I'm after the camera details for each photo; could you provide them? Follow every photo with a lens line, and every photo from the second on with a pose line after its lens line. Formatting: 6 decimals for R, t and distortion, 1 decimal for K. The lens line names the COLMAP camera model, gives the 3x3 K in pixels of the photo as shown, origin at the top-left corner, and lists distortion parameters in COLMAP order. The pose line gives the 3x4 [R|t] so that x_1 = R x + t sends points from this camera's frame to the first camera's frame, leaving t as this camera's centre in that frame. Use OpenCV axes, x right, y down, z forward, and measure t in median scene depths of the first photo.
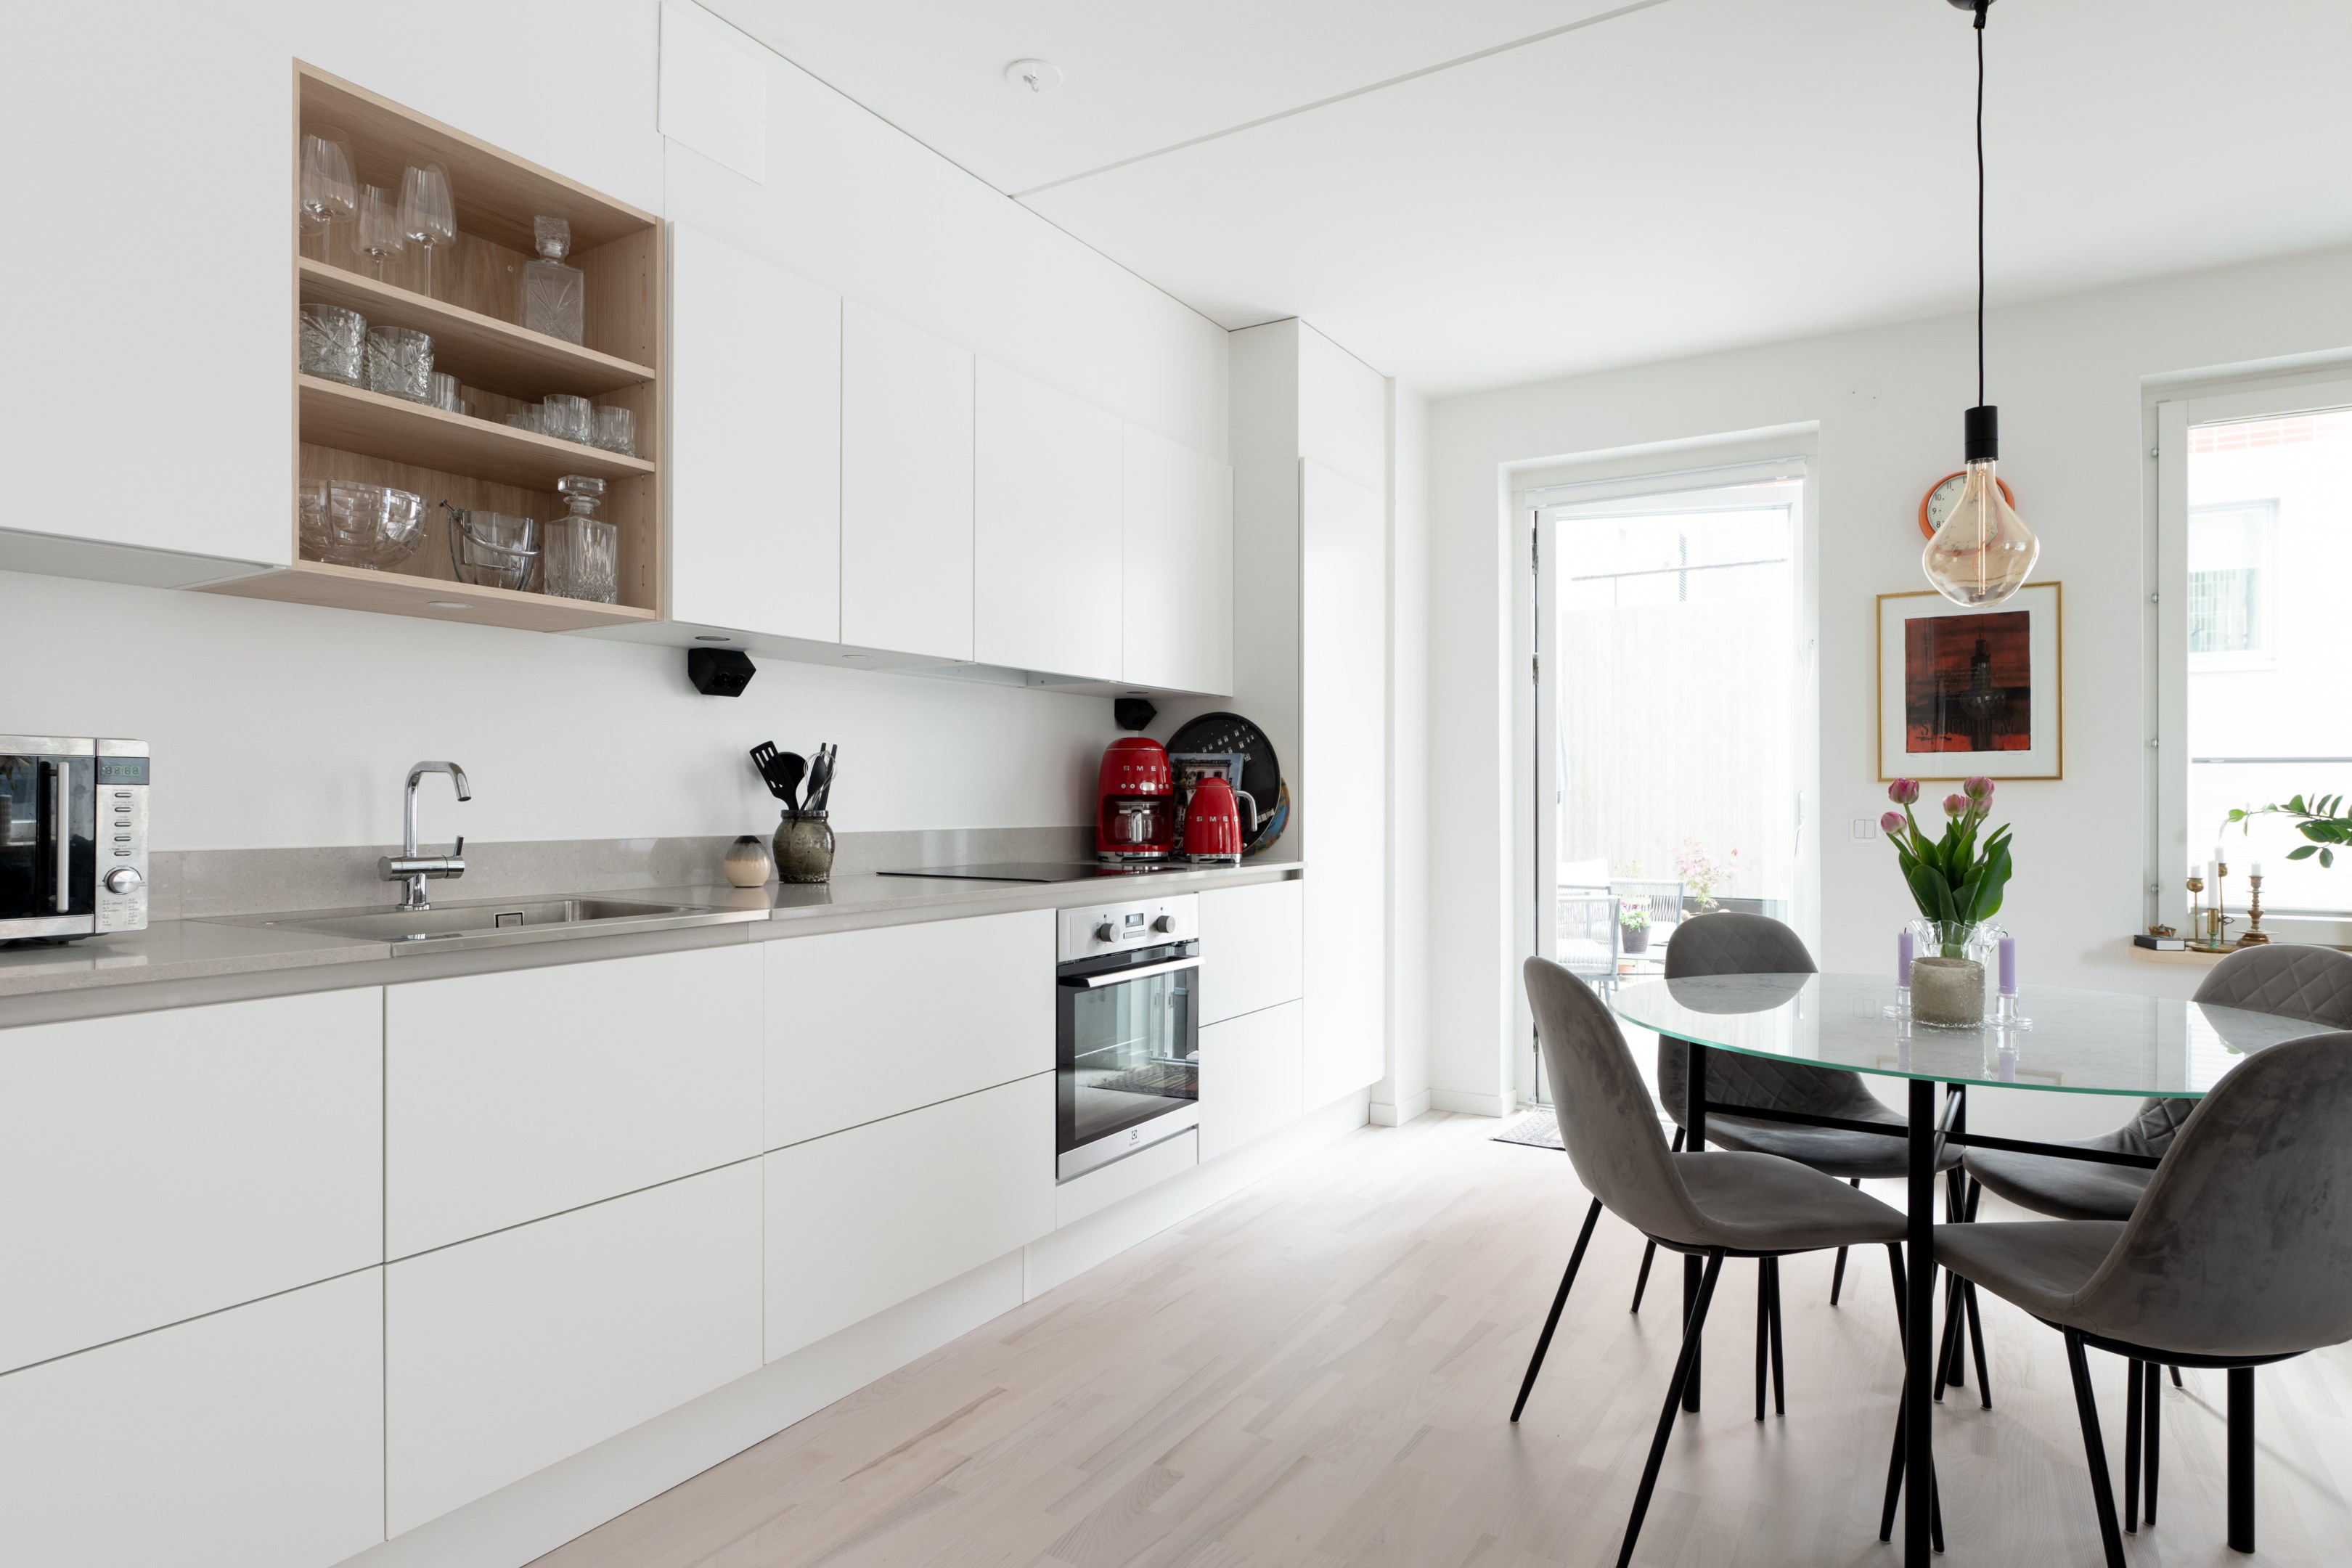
lens RADIAL K [[1303.5, 0, 1206.9], [0, 1303.5, 799.3], [0, 0, 1]] dist [-0.017979, -0.000207]
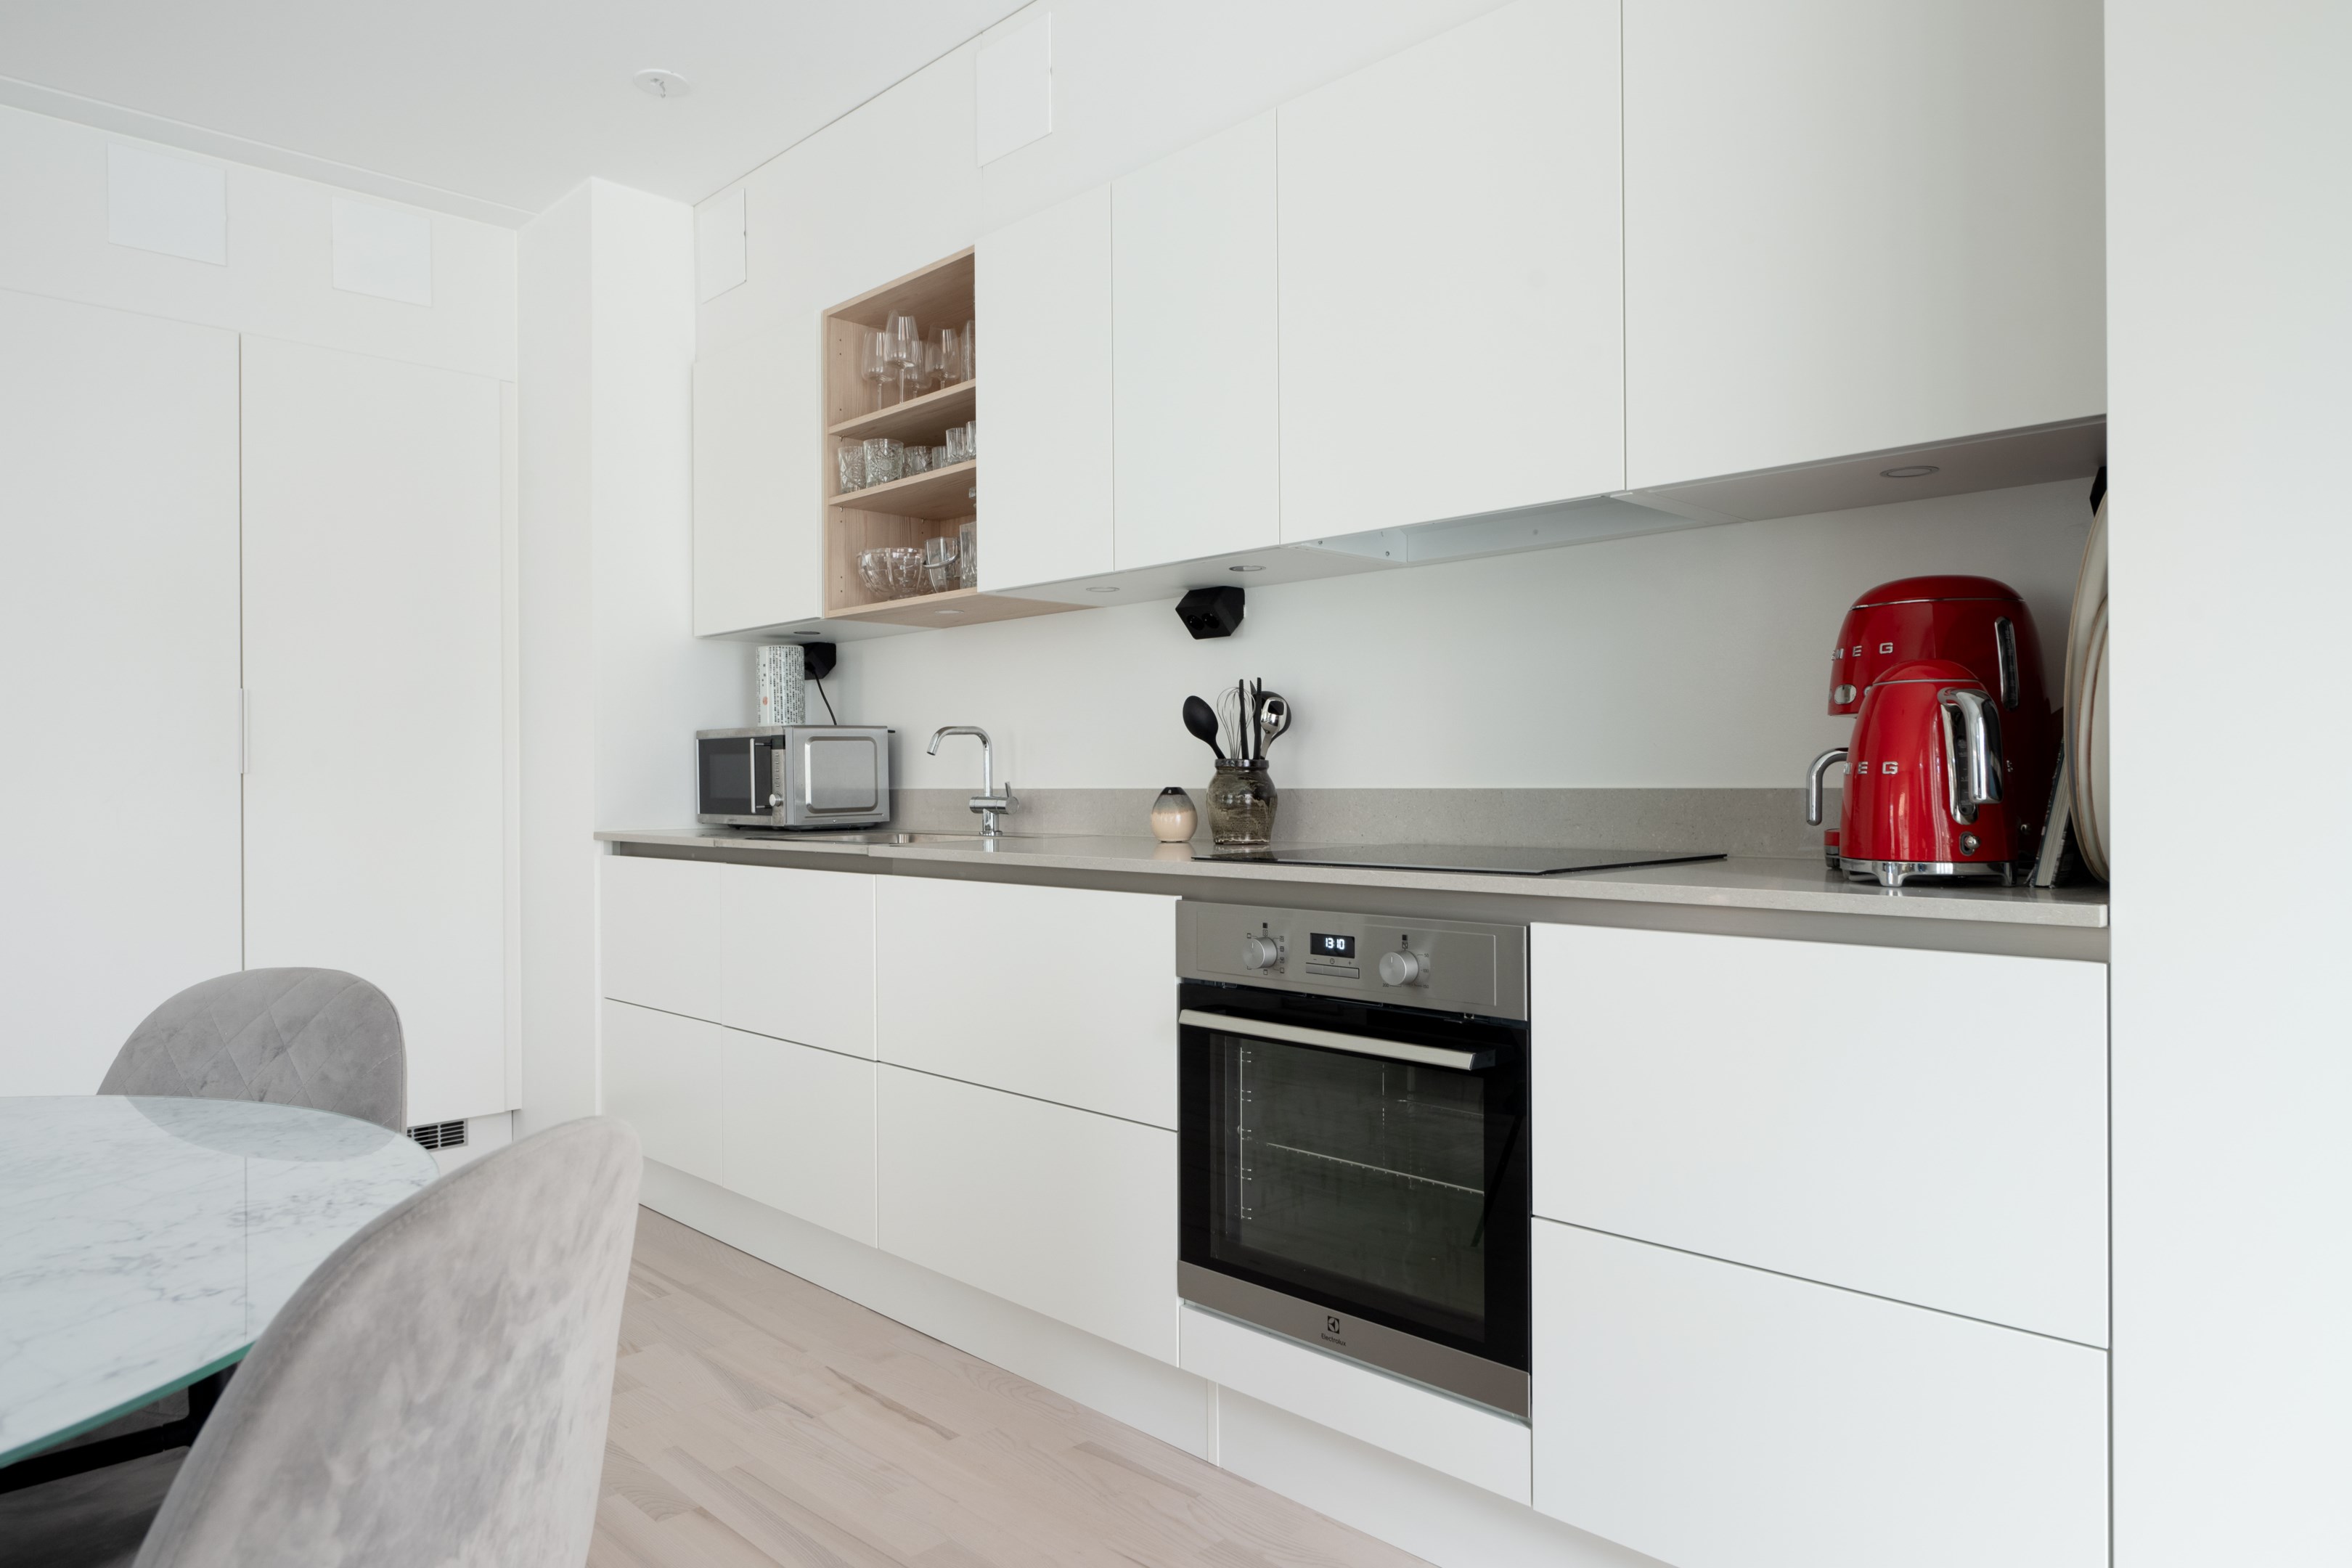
lens RADIAL K [[1486.2, 0, 1176.0], [0, 1486.2, 784.0], [0, 0, 1]] dist [-0.005693, -0.002248]
pose [[-0.259935, 0.005851, -0.965608, 0.819970], [0.007912, 0.999961, 0.003929, 0.025109], [0.965594, -0.006619, -0.259971, 1.543159]]
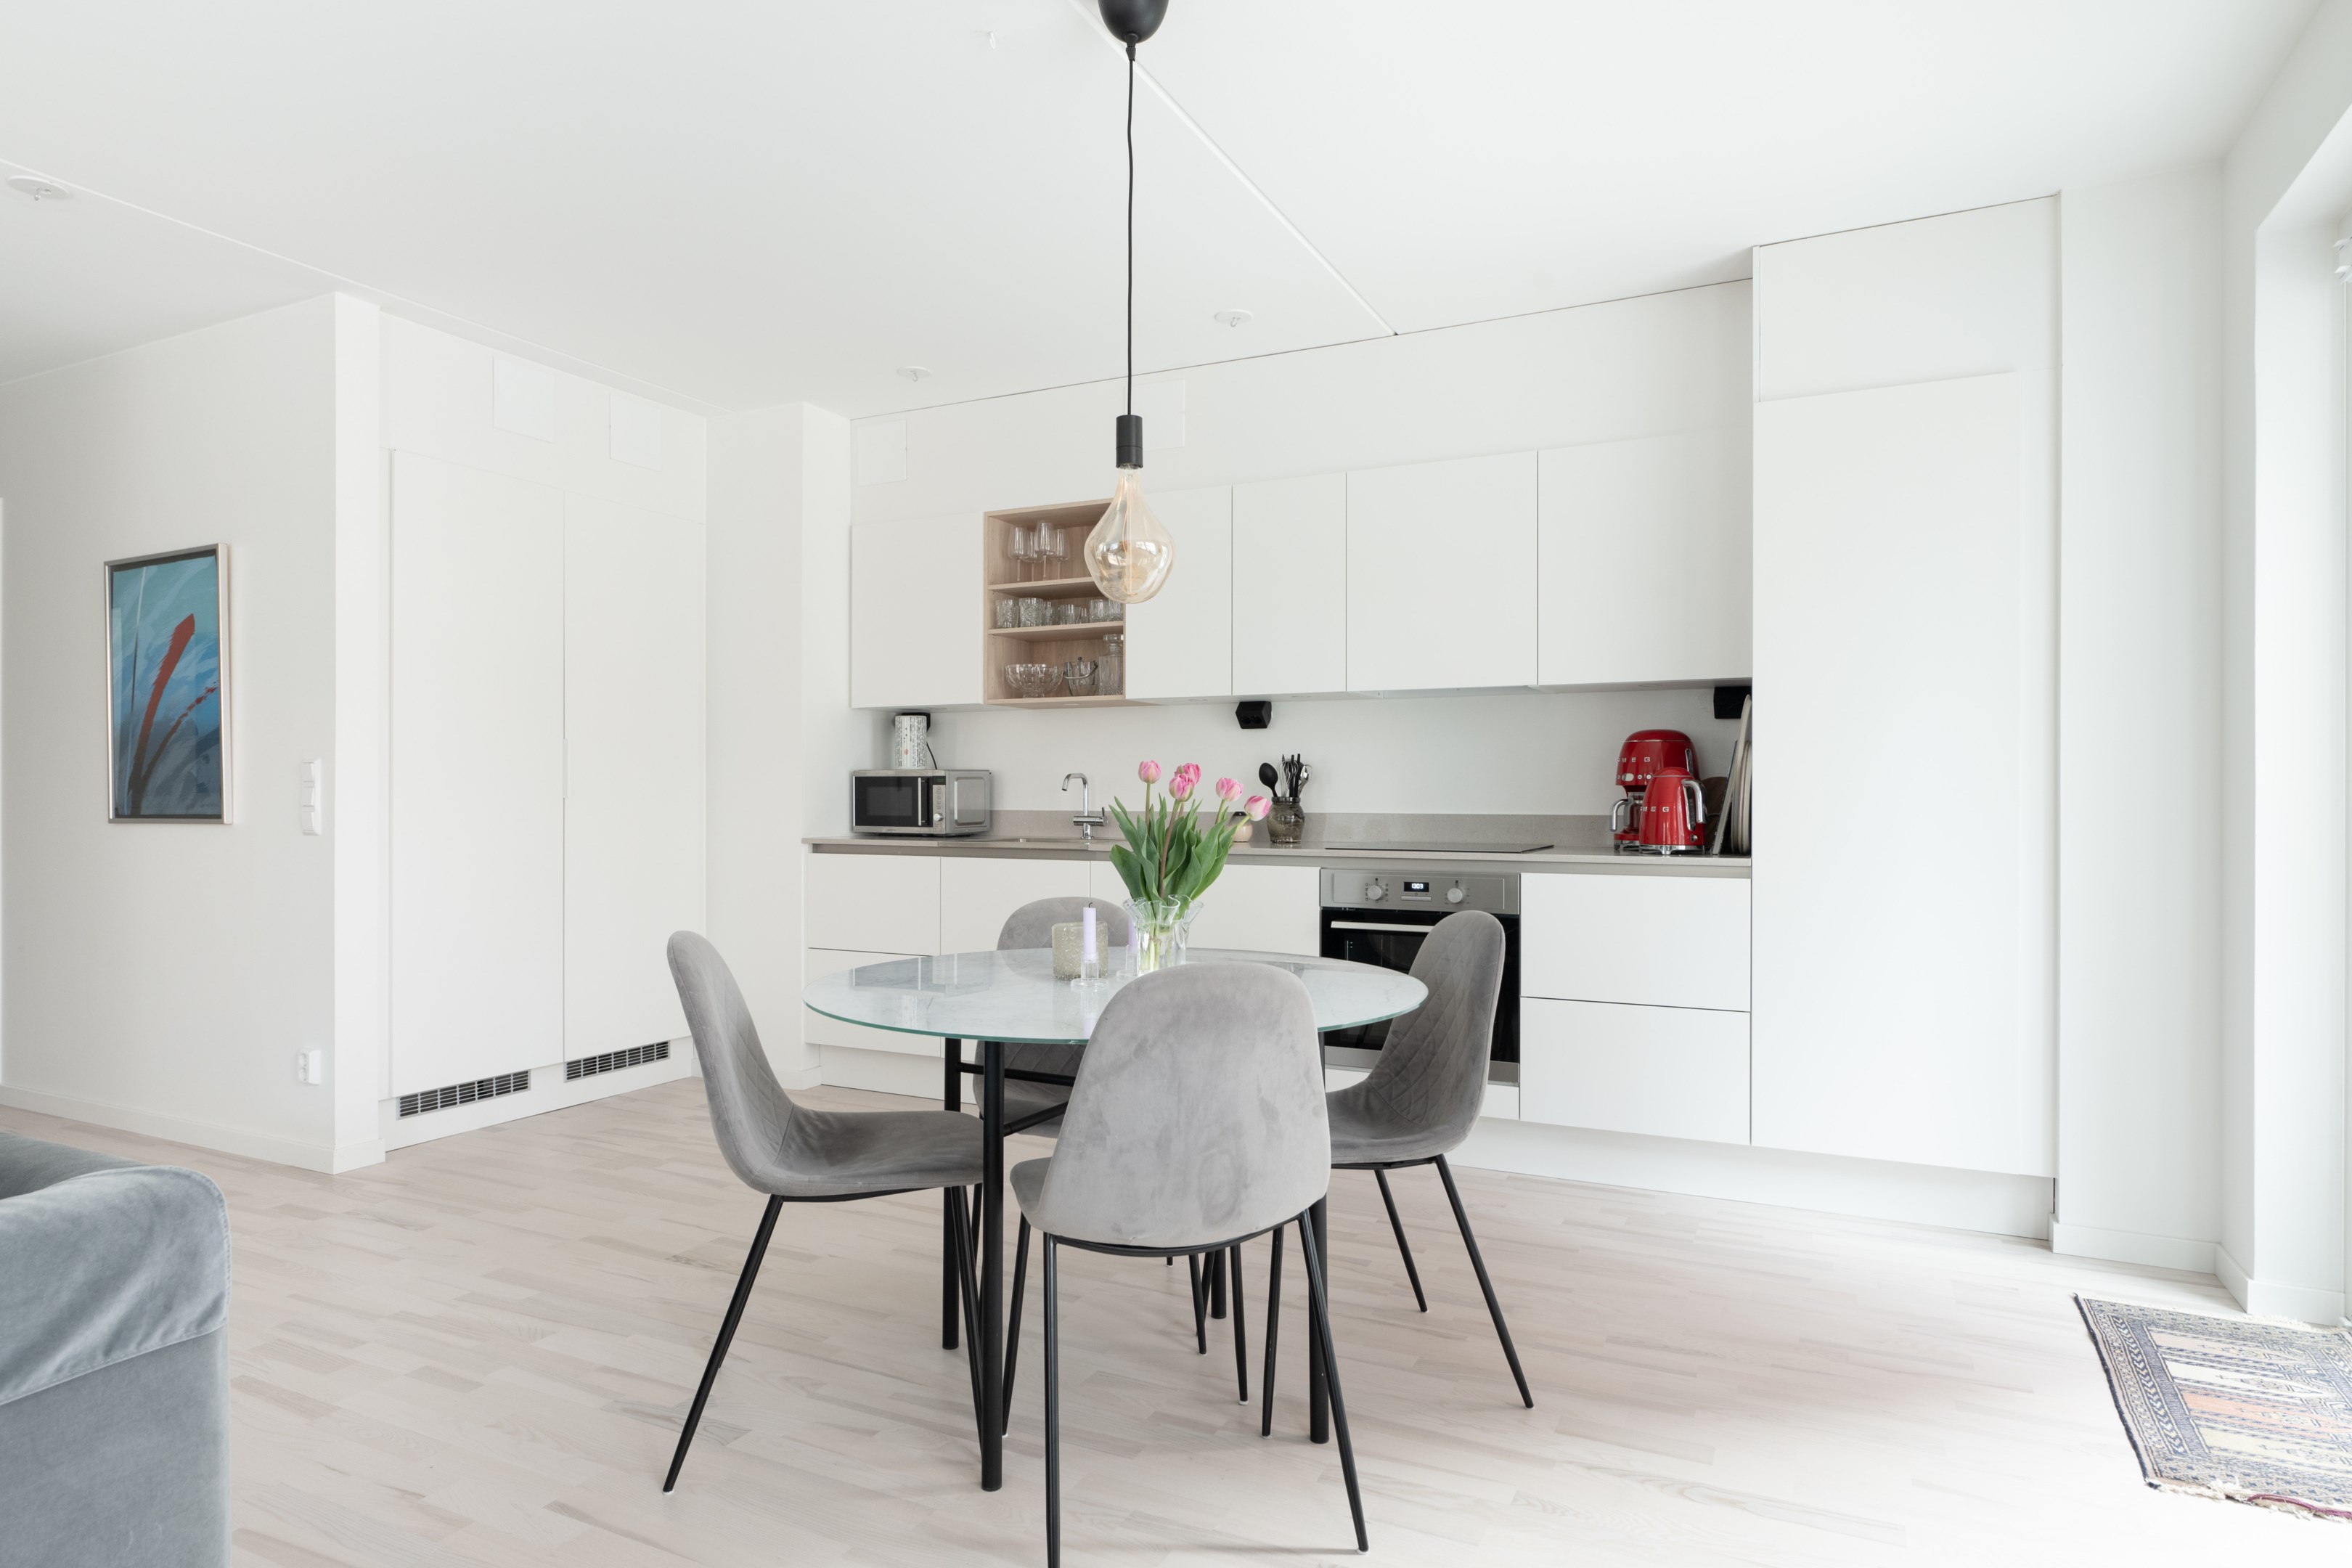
lens RADIAL K [[1303.5, 0, 1206.9], [0, 1303.5, 799.3], [0, 0, 1]] dist [-0.017979, -0.000207]
pose [[0.108422, 0.007310, -0.994078, 1.620944], [-0.001451, 0.999973, 0.007195, -0.001024], [0.994104, 0.000662, 0.108430, 0.927466]]
